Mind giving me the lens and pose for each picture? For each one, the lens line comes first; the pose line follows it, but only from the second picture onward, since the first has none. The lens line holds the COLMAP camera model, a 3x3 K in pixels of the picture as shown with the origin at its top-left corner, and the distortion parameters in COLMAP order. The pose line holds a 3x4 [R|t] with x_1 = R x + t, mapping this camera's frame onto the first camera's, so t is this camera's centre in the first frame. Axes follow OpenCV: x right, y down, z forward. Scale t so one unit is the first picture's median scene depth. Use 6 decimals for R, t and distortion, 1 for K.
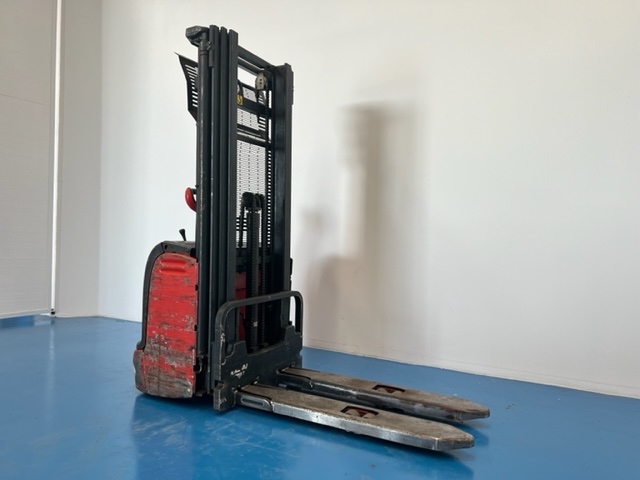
lens RADIAL K [[486.0, 0, 331.1], [0, 486.0, 240.4], [0, 0, 1]] dist [0.086897, -0.127016]
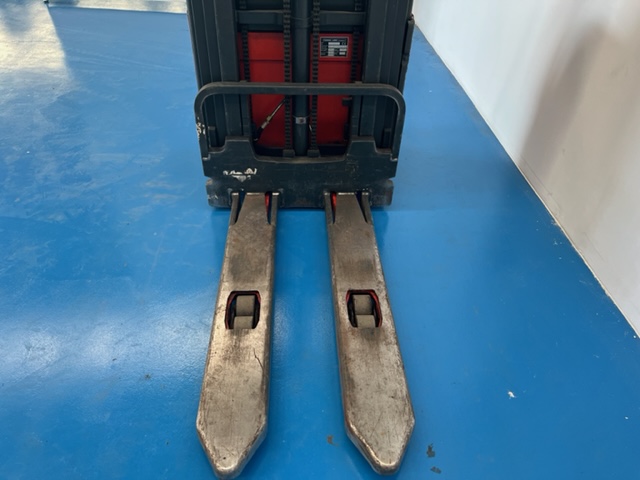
lens RADIAL K [[486.0, 0, 331.1], [0, 486.0, 240.4], [0, 0, 1]] dist [0.086897, -0.127016]
pose [[0.499741, 0.536231, -0.680232, 0.481487], [-0.030555, 0.795753, 0.604850, -0.129196], [0.865636, -0.281484, 0.414055, 0.770646]]
